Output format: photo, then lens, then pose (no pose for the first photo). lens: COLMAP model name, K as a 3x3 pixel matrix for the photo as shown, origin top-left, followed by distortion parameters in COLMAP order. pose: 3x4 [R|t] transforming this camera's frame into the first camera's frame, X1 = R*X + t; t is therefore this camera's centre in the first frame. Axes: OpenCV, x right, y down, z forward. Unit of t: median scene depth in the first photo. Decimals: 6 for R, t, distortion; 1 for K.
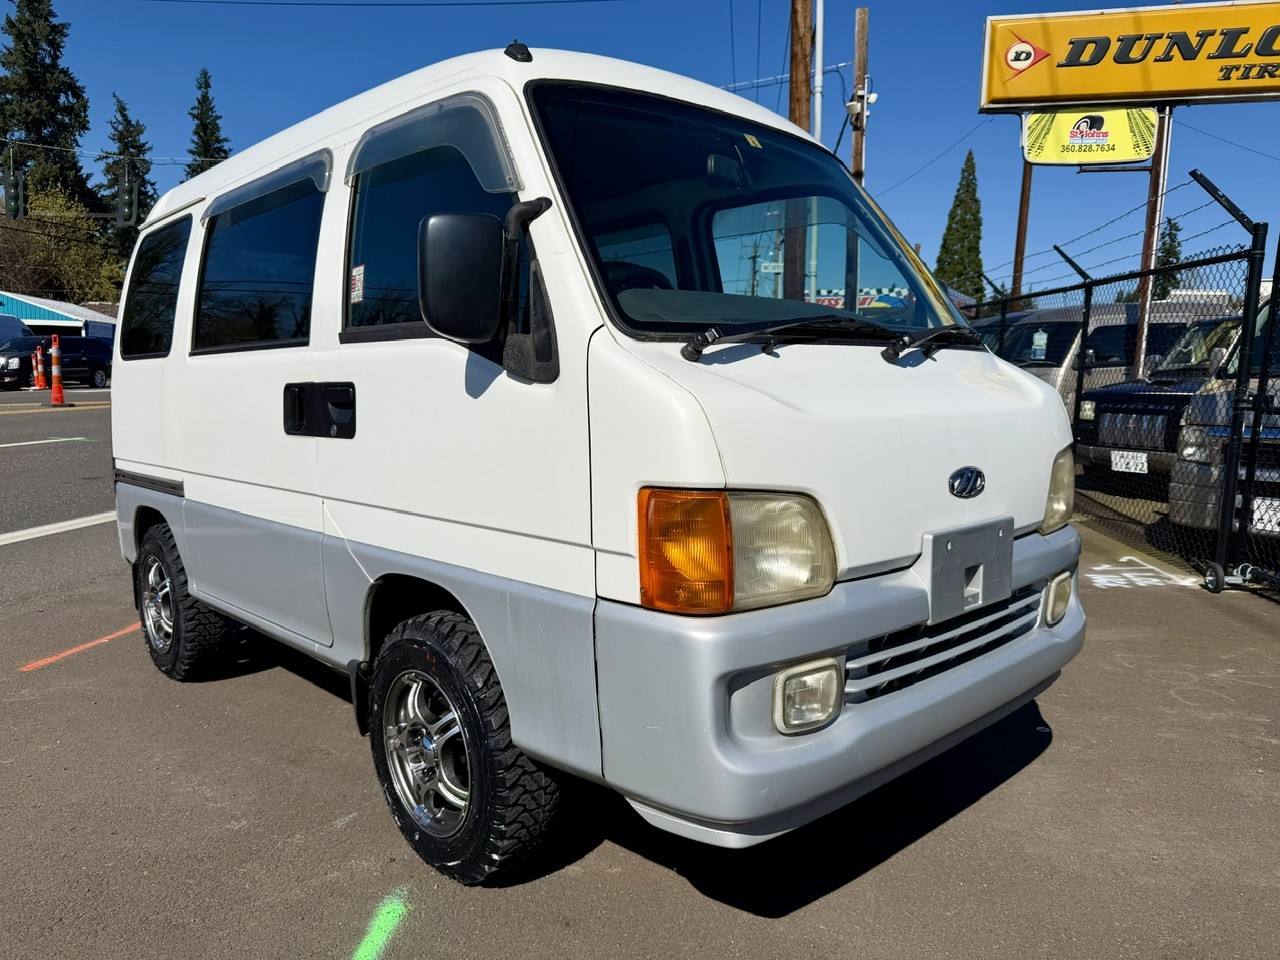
lens RADIAL K [[902.7, 0, 651.3], [0, 902.7, 487.7], [0, 0, 1]] dist [0.024068, -0.012633]
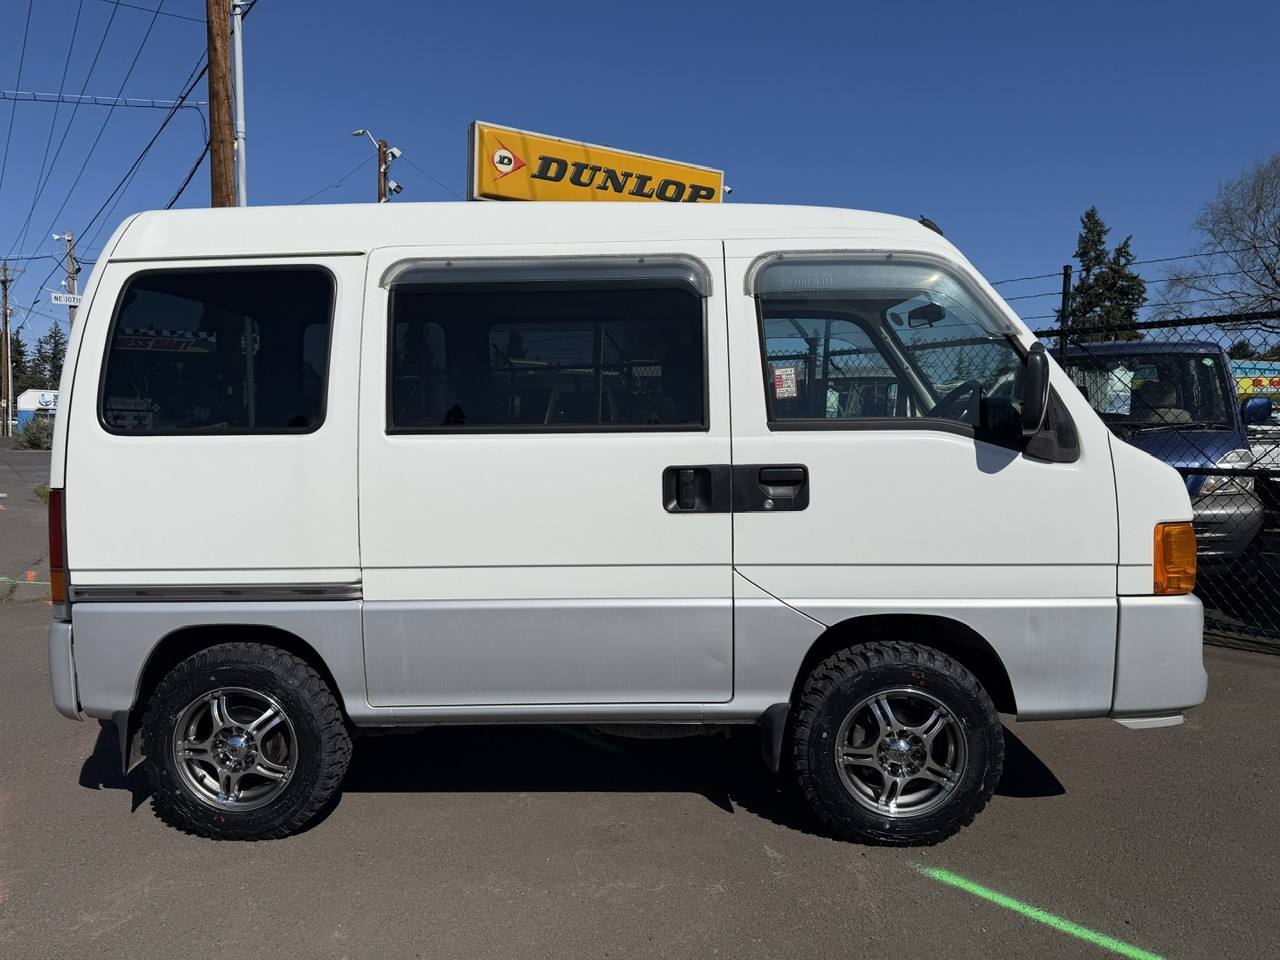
lens RADIAL K [[902.7, 0, 634.1], [0, 902.7, 478.1], [0, 0, 1]] dist [0.024068, -0.012633]
pose [[0.730602, -0.041220, 0.681558, -0.298035], [0.083170, 0.996116, -0.028911, -0.018667], [-0.677719, 0.077808, 0.731193, 0.064256]]
